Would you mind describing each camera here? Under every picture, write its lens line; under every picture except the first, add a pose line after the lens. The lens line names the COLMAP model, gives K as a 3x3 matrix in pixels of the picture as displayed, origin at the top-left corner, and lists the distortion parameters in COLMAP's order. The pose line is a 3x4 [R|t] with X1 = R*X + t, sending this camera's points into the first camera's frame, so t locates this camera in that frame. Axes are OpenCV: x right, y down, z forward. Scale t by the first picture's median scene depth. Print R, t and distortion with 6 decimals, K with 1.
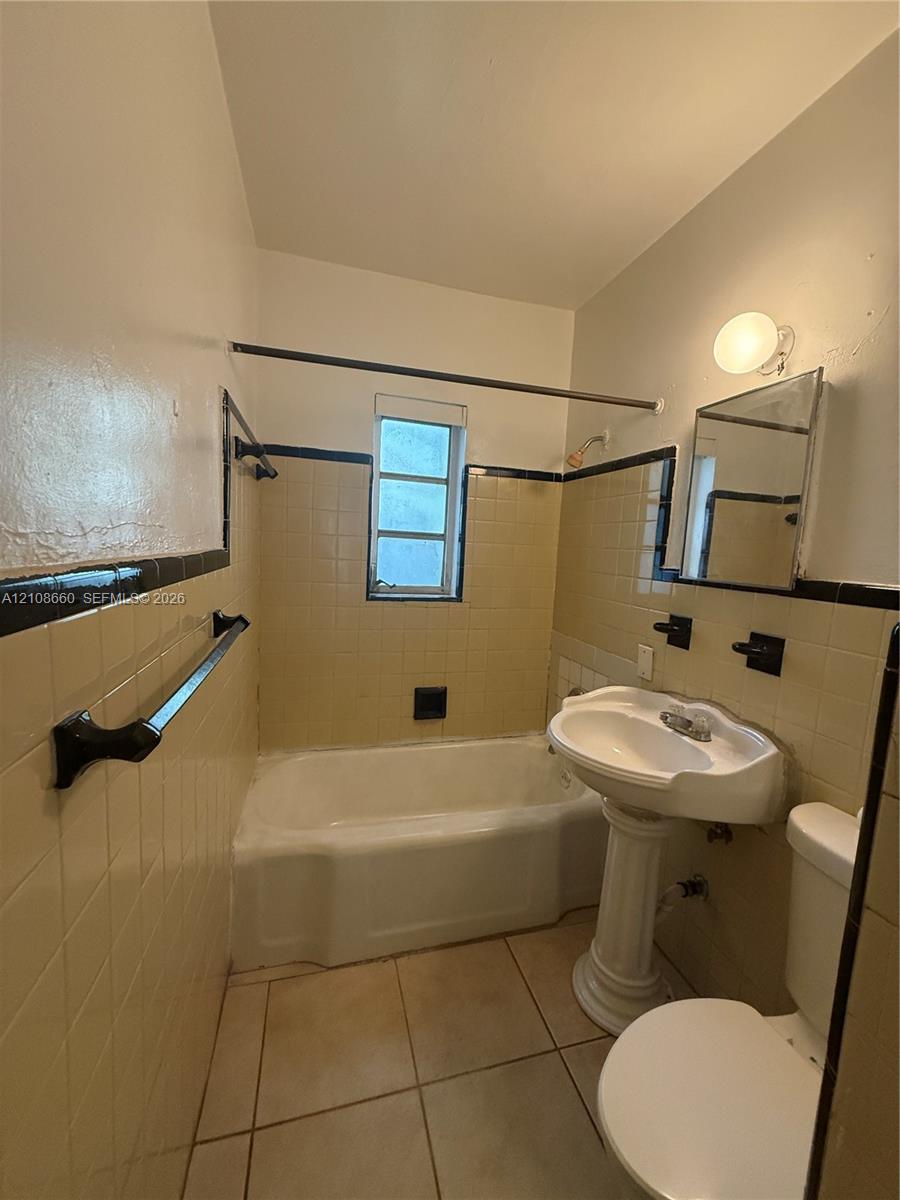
lens RADIAL K [[480.1, 0, 450.9], [0, 480.1, 598.1], [0, 0, 1]] dist [0.000048, 0.000424]
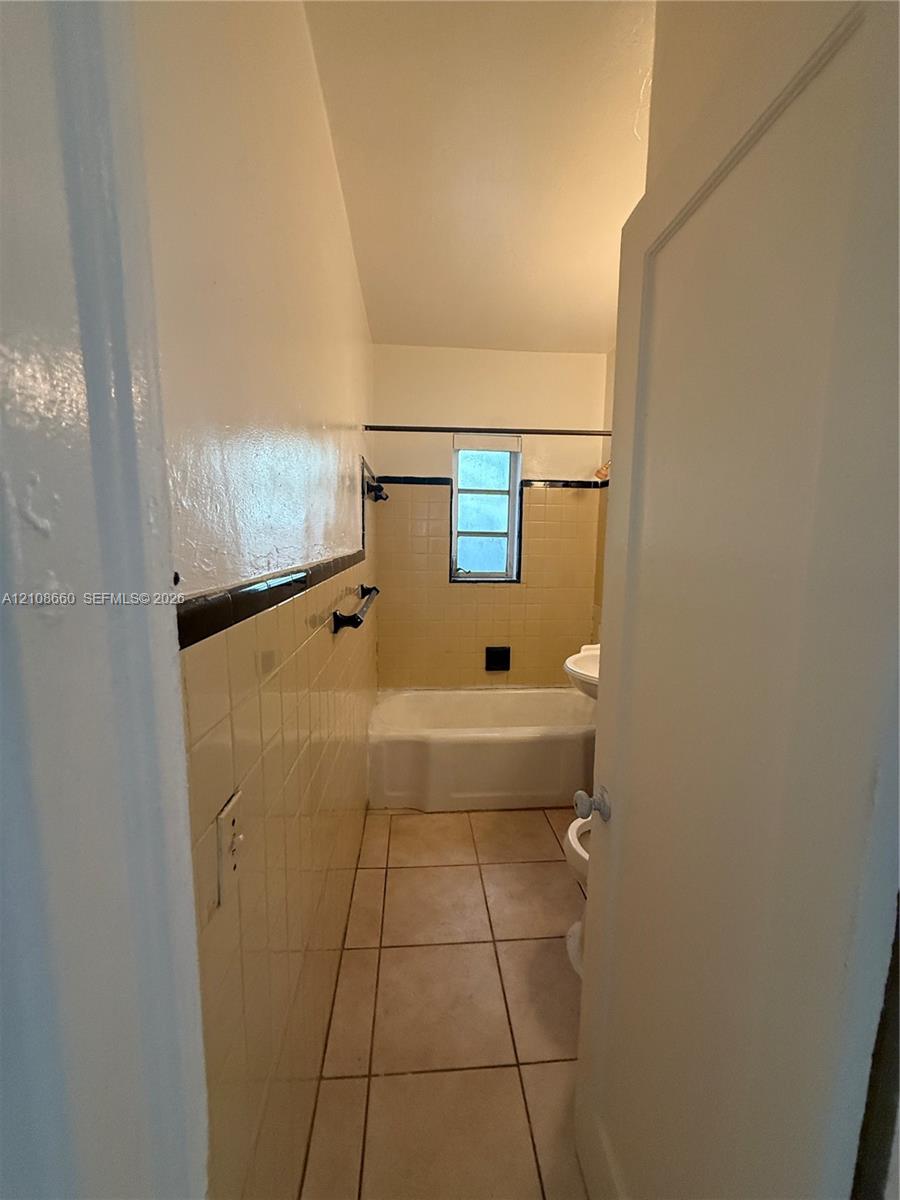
lens RADIAL K [[480.1, 0, 450.9], [0, 480.1, 598.1], [0, 0, 1]] dist [0.000048, 0.000424]
pose [[0.981130, -0.010560, -0.193060, 0.093088], [0.013529, 0.999810, 0.014068, 0.029108], [0.192874, -0.016414, 0.981086, -0.354020]]
